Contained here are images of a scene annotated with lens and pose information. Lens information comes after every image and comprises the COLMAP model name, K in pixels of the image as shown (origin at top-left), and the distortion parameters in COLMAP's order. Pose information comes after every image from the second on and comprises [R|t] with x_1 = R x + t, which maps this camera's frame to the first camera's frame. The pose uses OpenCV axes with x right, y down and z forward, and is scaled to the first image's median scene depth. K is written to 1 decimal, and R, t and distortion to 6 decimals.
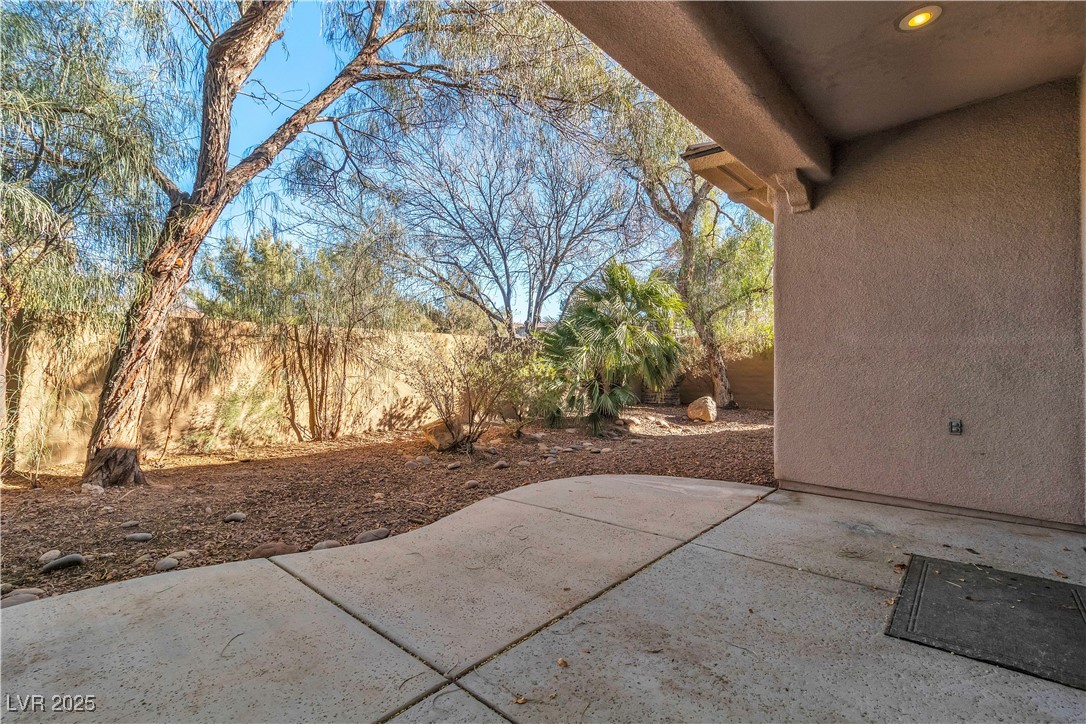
lens RADIAL K [[502.7, 0, 547.3], [0, 502.7, 354.2], [0, 0, 1]] dist [0.002308, 0.000655]
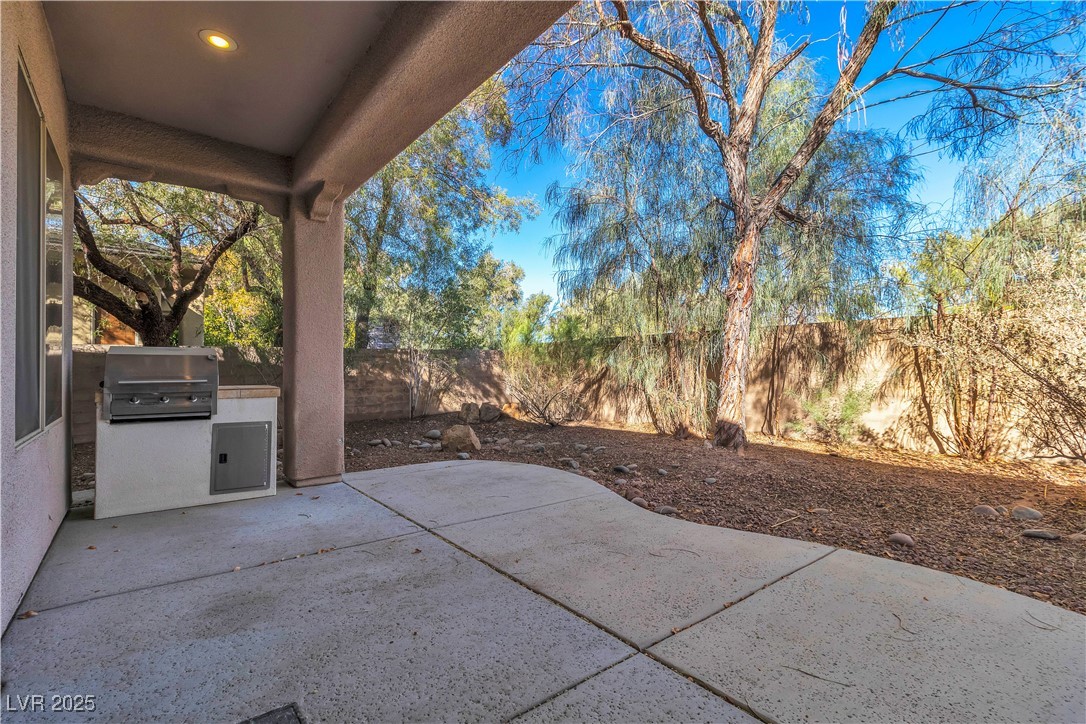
lens RADIAL K [[502.7, 0, 547.3], [0, 502.7, 354.2], [0, 0, 1]] dist [0.002308, 0.000655]
pose [[-0.174036, -0.026590, -0.984380, 0.857595], [0.026482, 0.999147, -0.031671, 0.031205], [0.984383, -0.031580, -0.173183, 0.951989]]
